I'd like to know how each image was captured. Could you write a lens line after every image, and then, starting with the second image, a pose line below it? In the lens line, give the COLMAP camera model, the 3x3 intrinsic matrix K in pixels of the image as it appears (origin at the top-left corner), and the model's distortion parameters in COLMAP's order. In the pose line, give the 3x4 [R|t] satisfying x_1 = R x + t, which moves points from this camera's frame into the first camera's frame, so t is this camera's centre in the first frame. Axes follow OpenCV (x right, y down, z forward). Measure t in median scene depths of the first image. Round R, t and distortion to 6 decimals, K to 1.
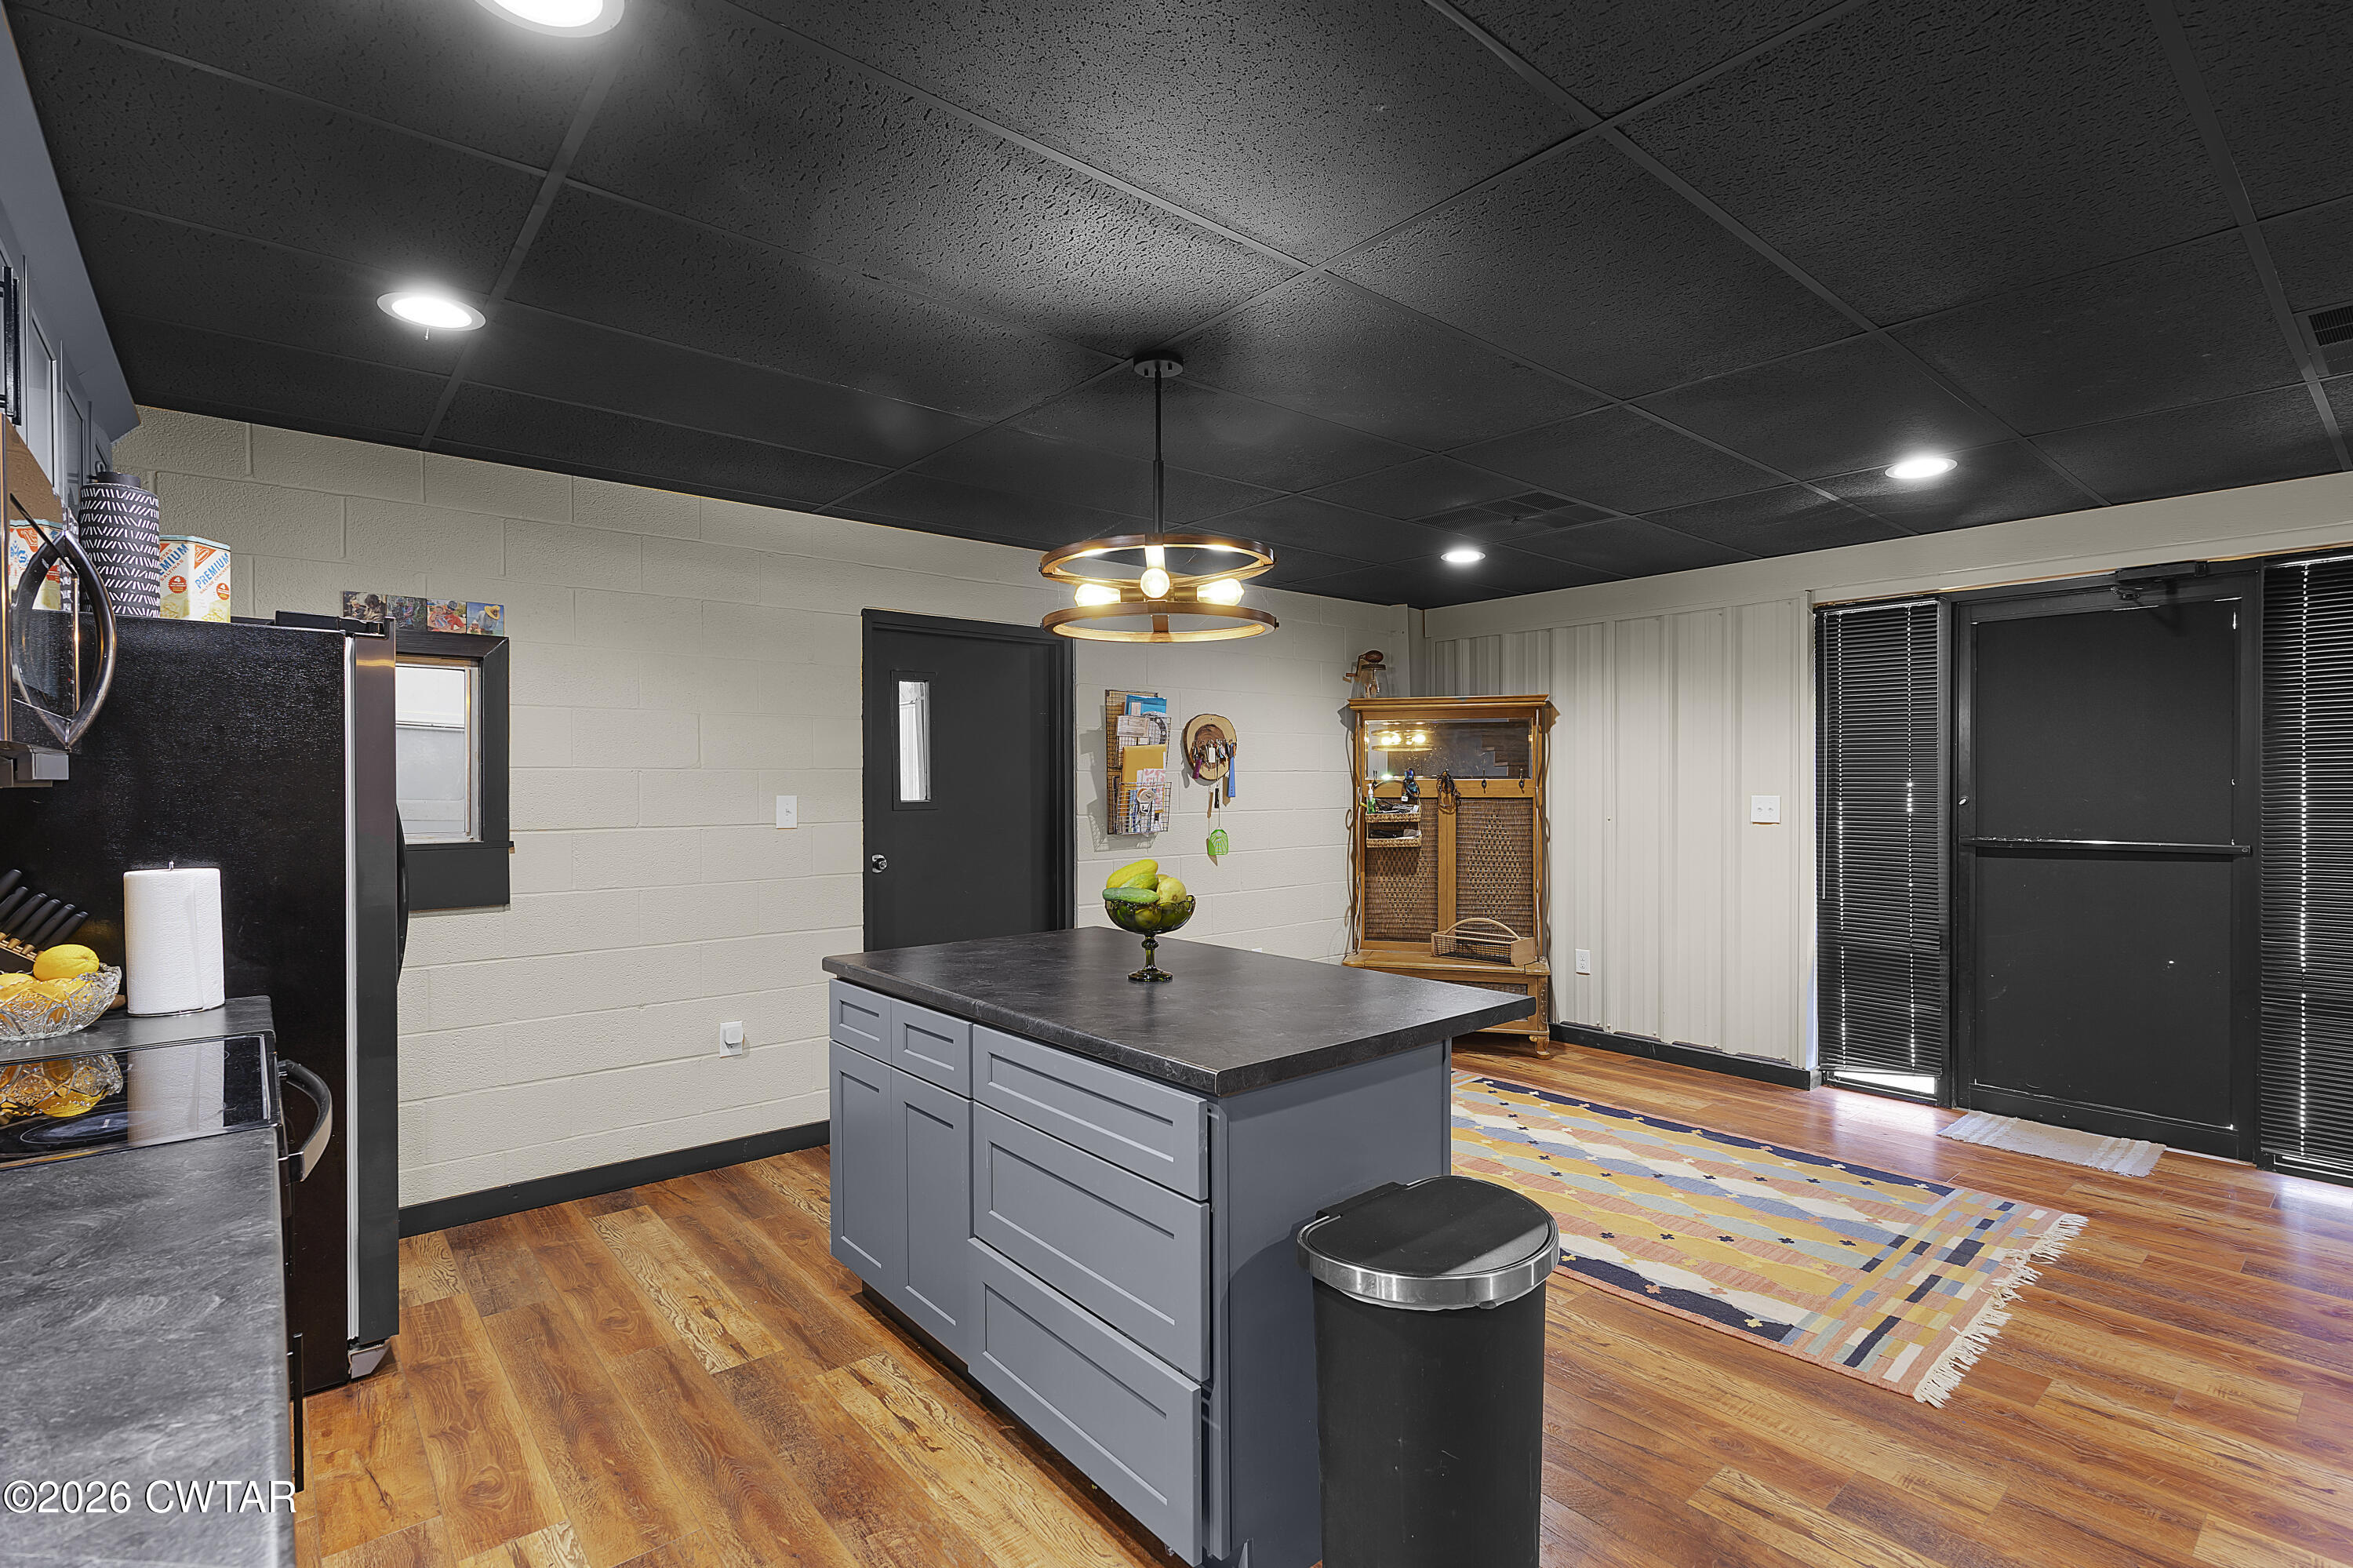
lens RADIAL K [[1098.0, 0, 1176.5], [0, 1098.0, 784.0], [0, 0, 1]] dist [0.000460, 0.000020]
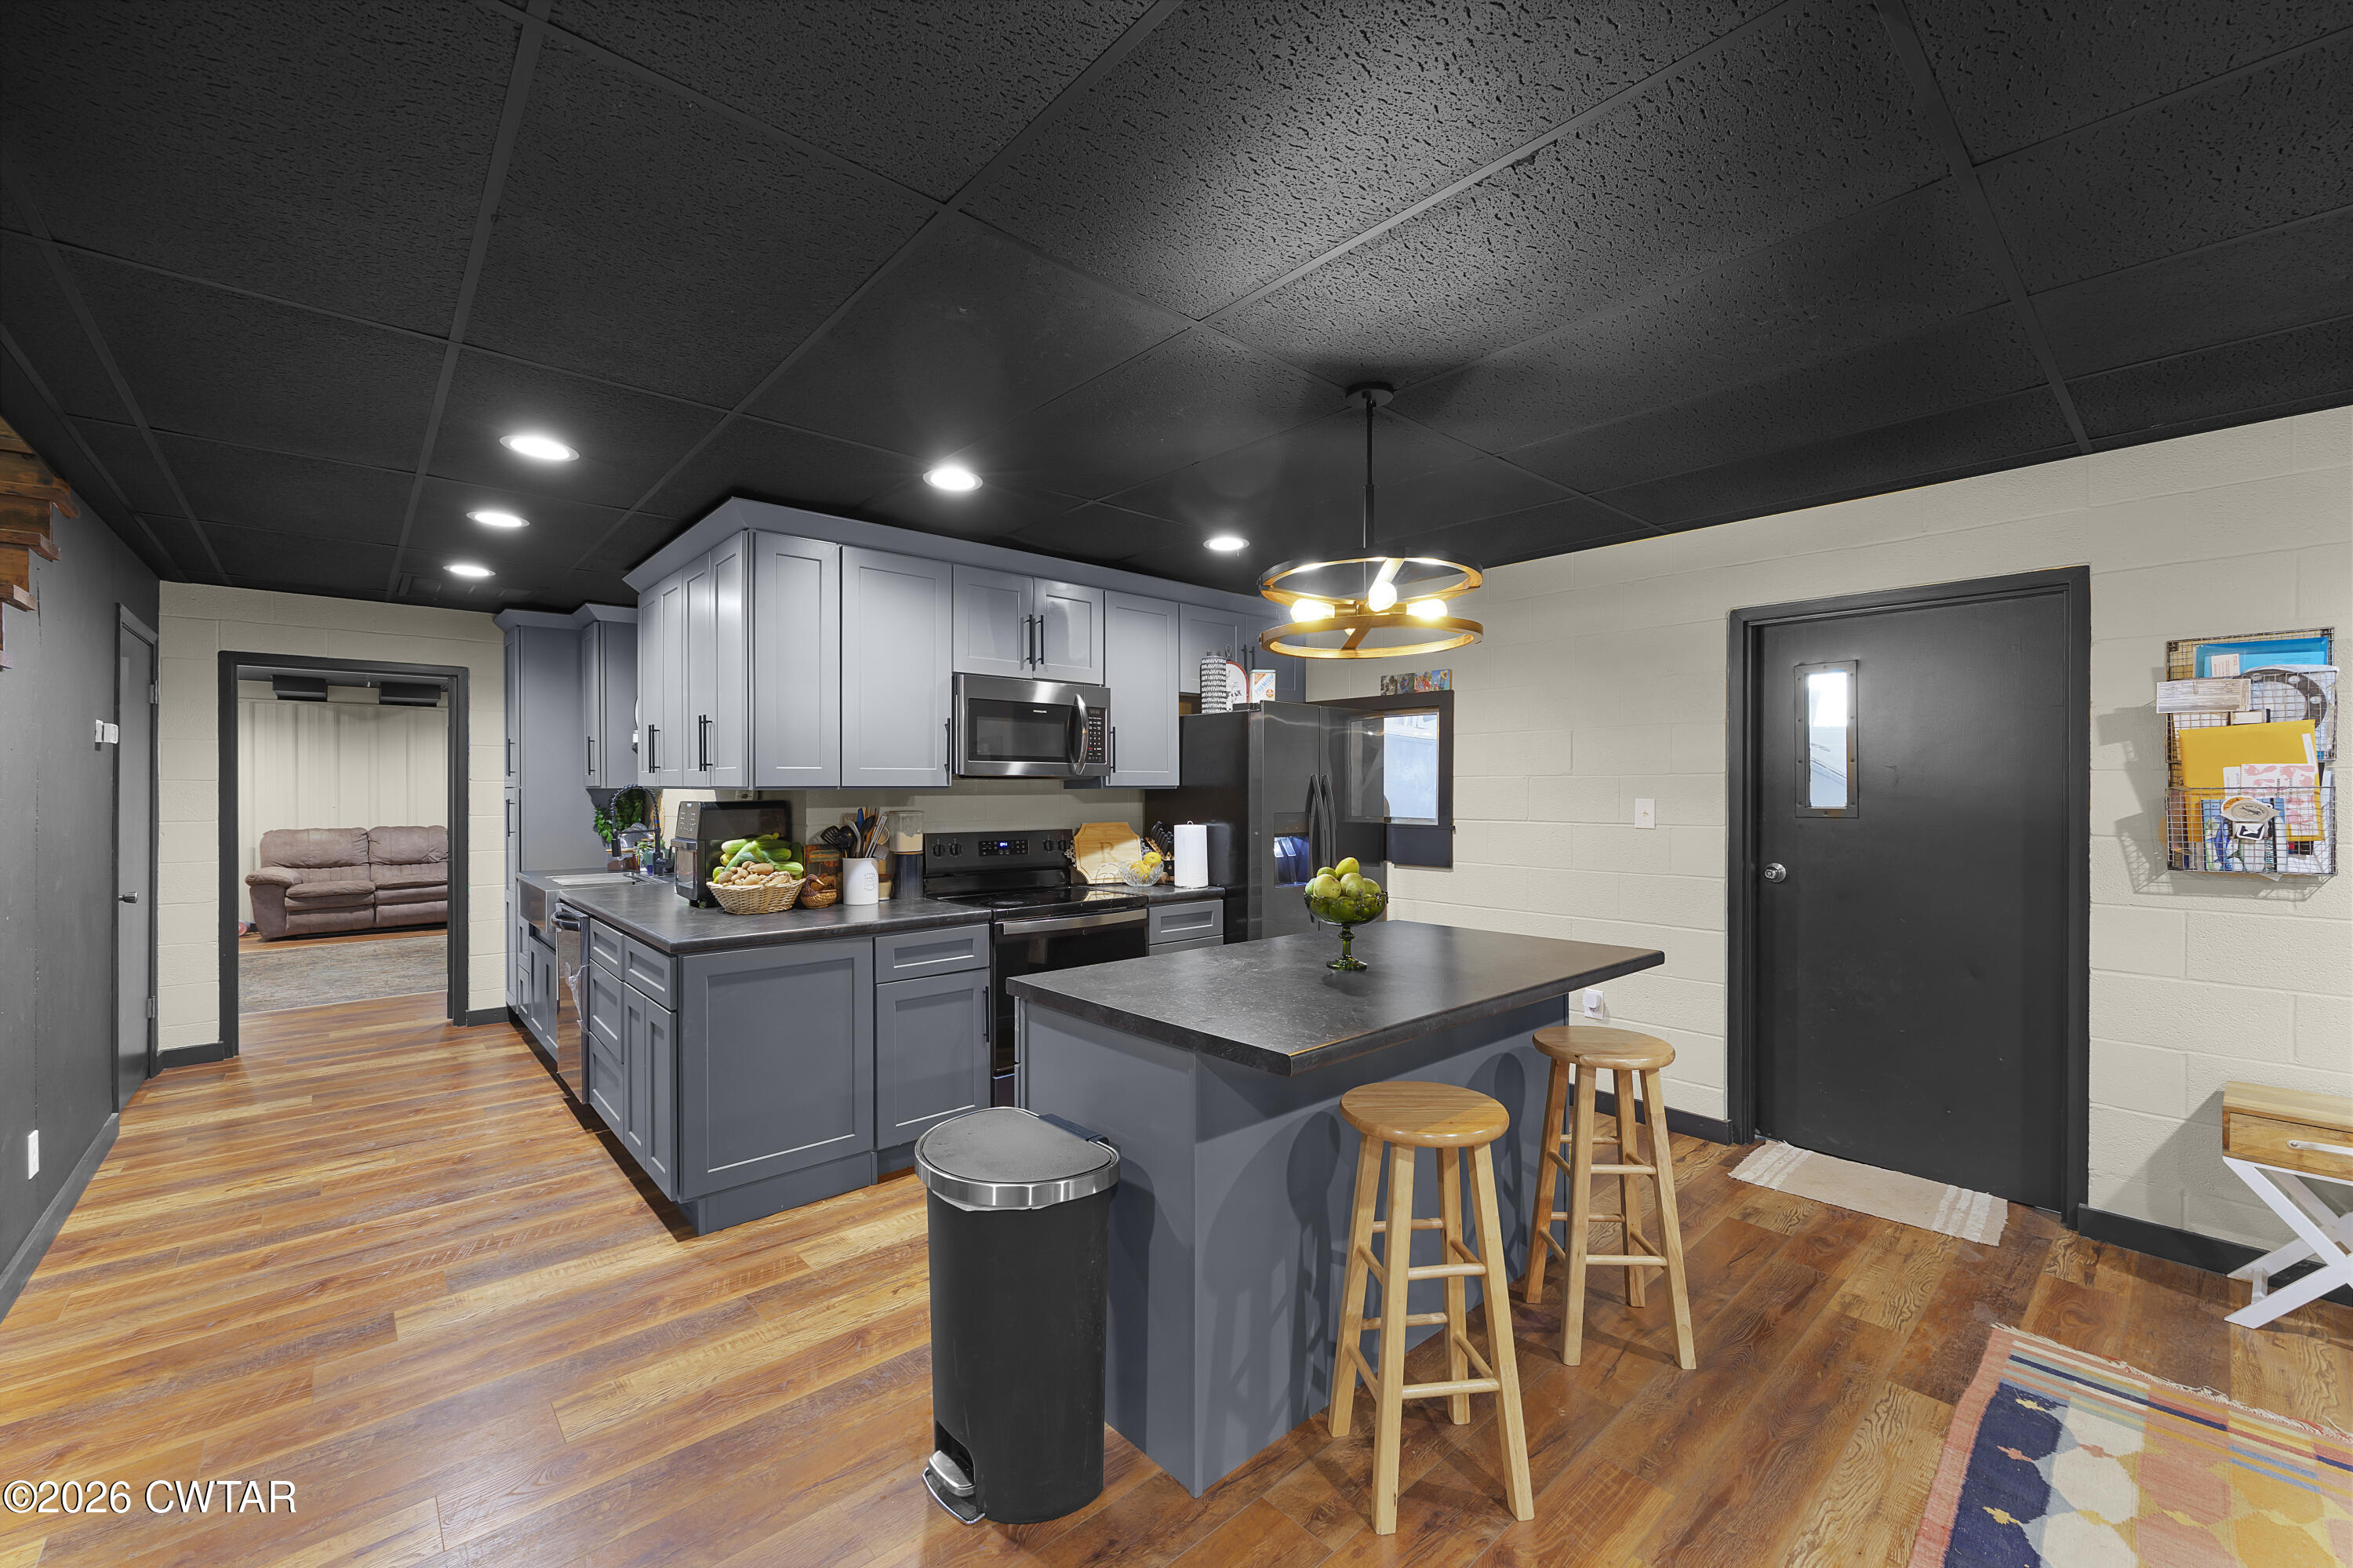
lens RADIAL K [[942.5, 0, 1185.5], [0, 942.5, 790.3], [0, 0, 1]] dist [0.000953, 0.000387]
pose [[0.033165, 0.004660, -0.999439, 0.661611], [-0.001476, 0.999988, 0.004613, -0.001987], [0.999449, 0.001322, 0.033171, 0.589240]]
